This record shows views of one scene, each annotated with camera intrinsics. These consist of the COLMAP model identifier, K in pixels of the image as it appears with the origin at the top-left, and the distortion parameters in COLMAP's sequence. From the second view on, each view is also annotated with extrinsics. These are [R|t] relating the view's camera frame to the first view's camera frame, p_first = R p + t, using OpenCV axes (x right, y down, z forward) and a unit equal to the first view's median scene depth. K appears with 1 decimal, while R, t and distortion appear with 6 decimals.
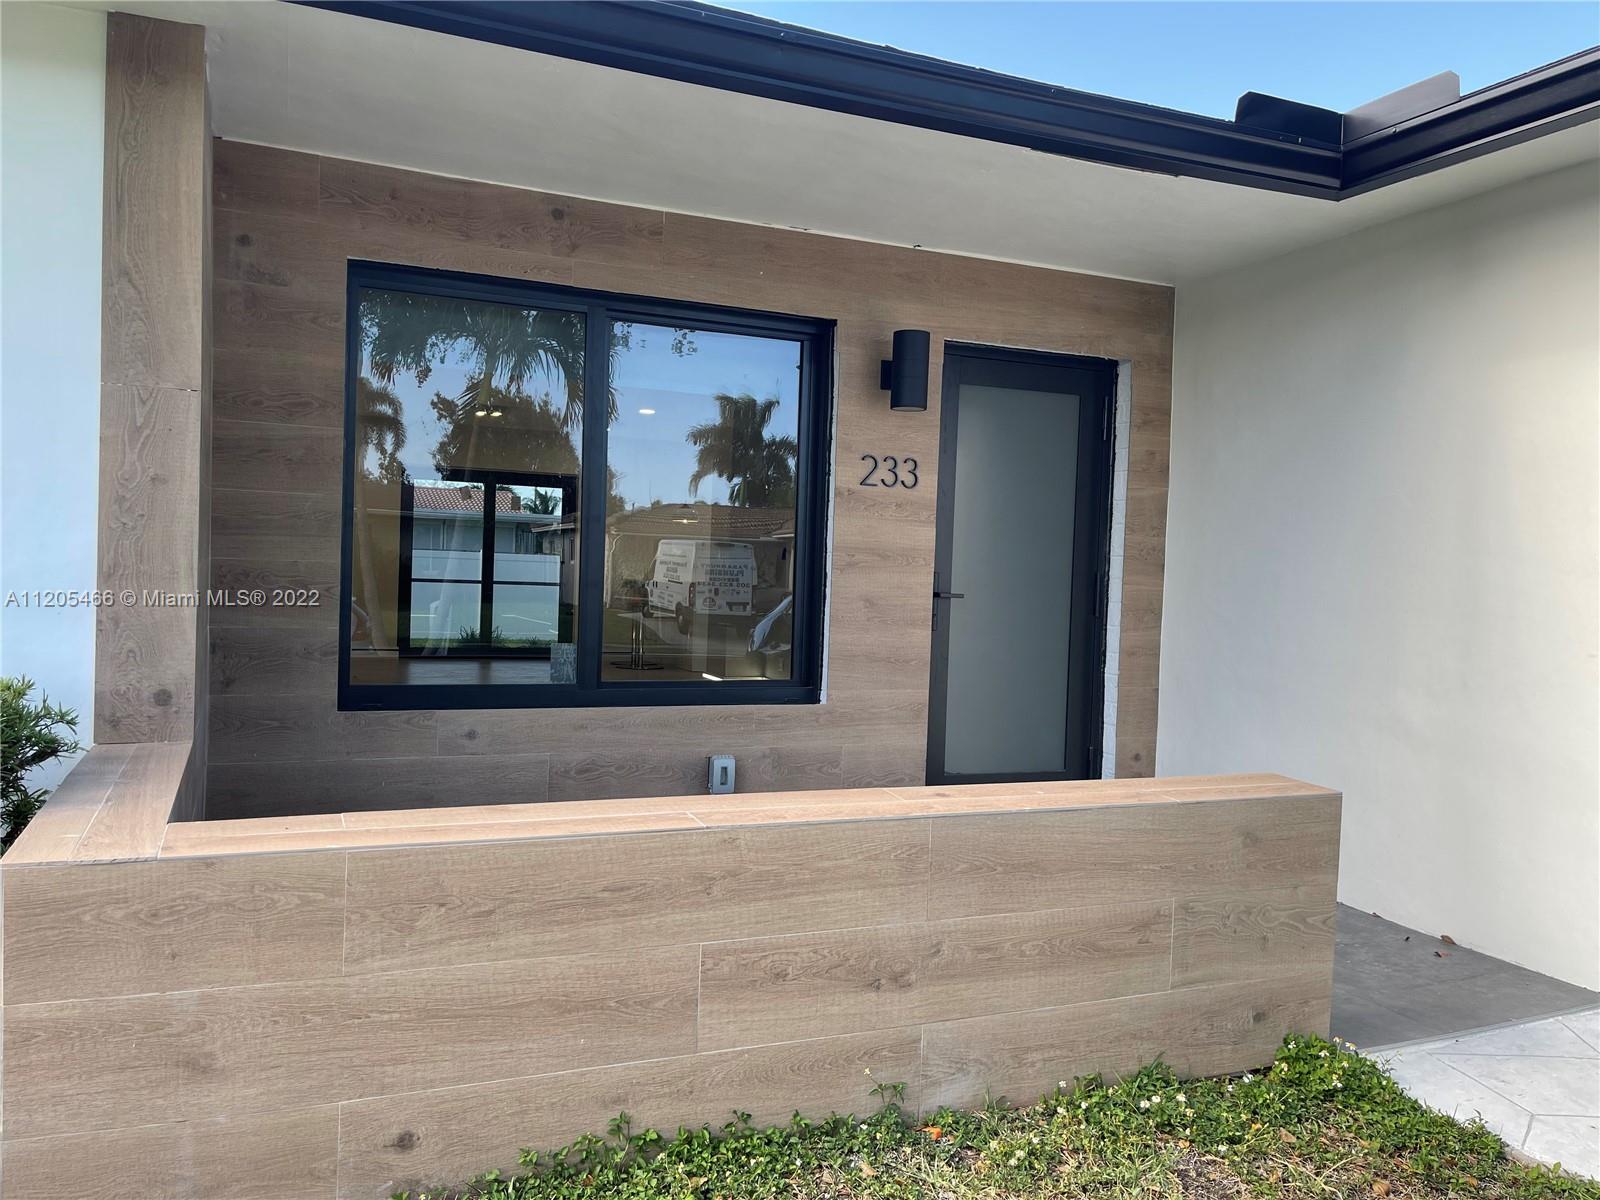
lens RADIAL K [[1212.7, 0, 794.0], [0, 1212.7, 606.1], [0, 0, 1]] dist [0.073744, -0.074129]
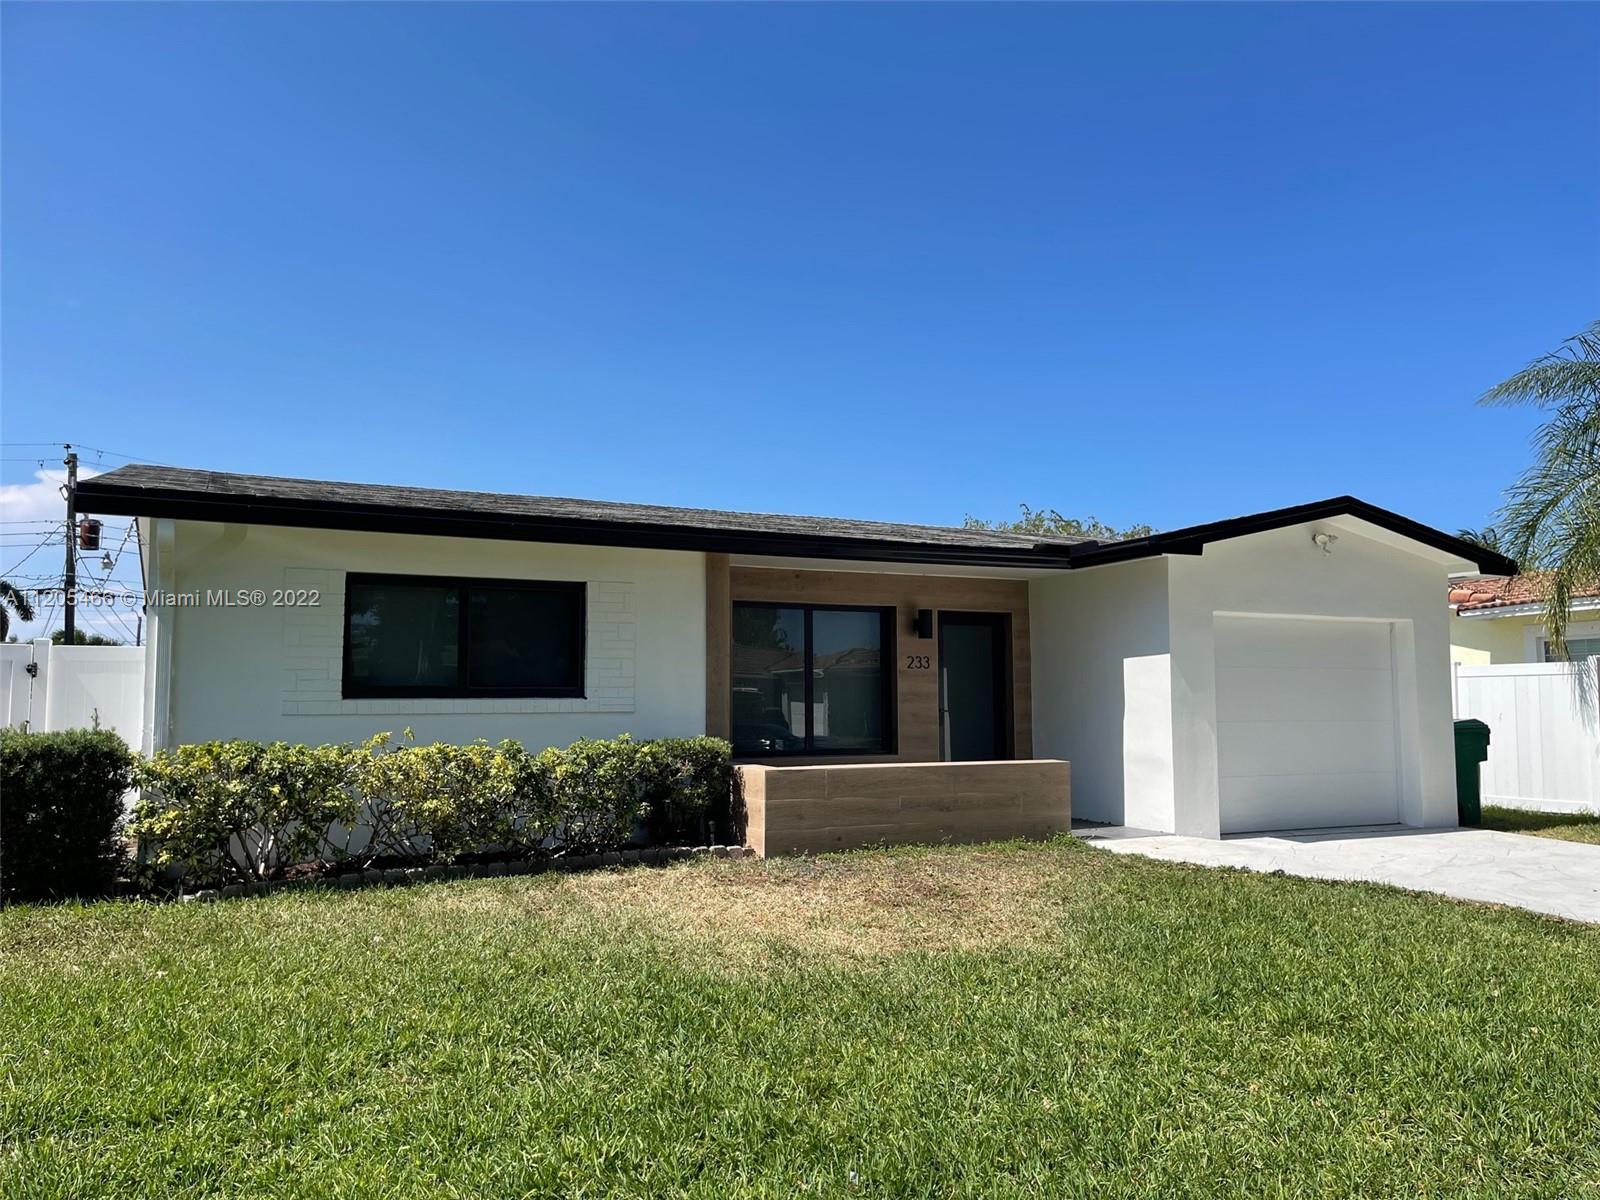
lens RADIAL K [[1212.7, 0, 796.0], [0, 1212.7, 591.5], [0, 0, 1]] dist [0.073744, -0.074129]
pose [[0.998276, -0.034901, 0.047192, -0.295800], [0.040372, 0.991897, -0.120456, 0.037638], [-0.042605, 0.122154, 0.991596, -1.543492]]
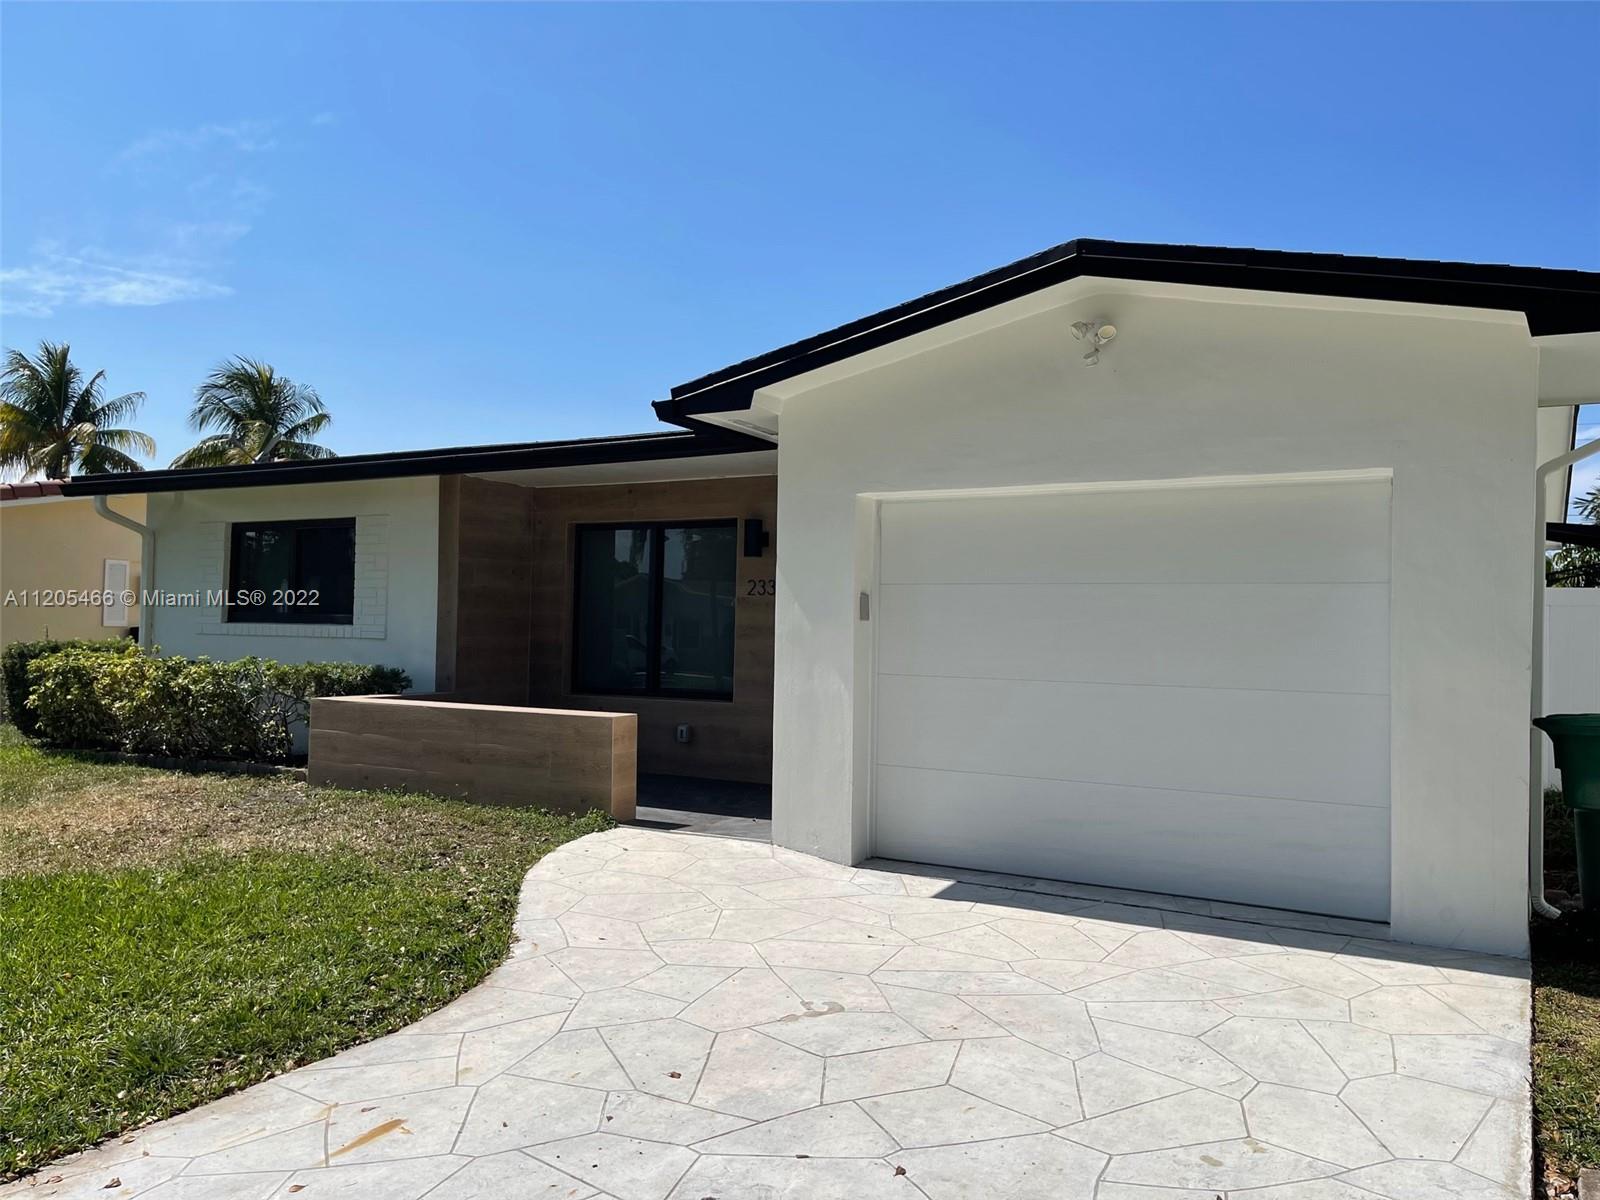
lens RADIAL K [[1212.7, 0, 790.1], [0, 1212.7, 609.3], [0, 0, 1]] dist [0.073744, -0.074129]
pose [[0.591236, -0.039889, -0.805511, 1.724509], [-0.023095, 0.997529, -0.066349, 0.055521], [0.806168, 0.057831, 0.588854, -0.122593]]
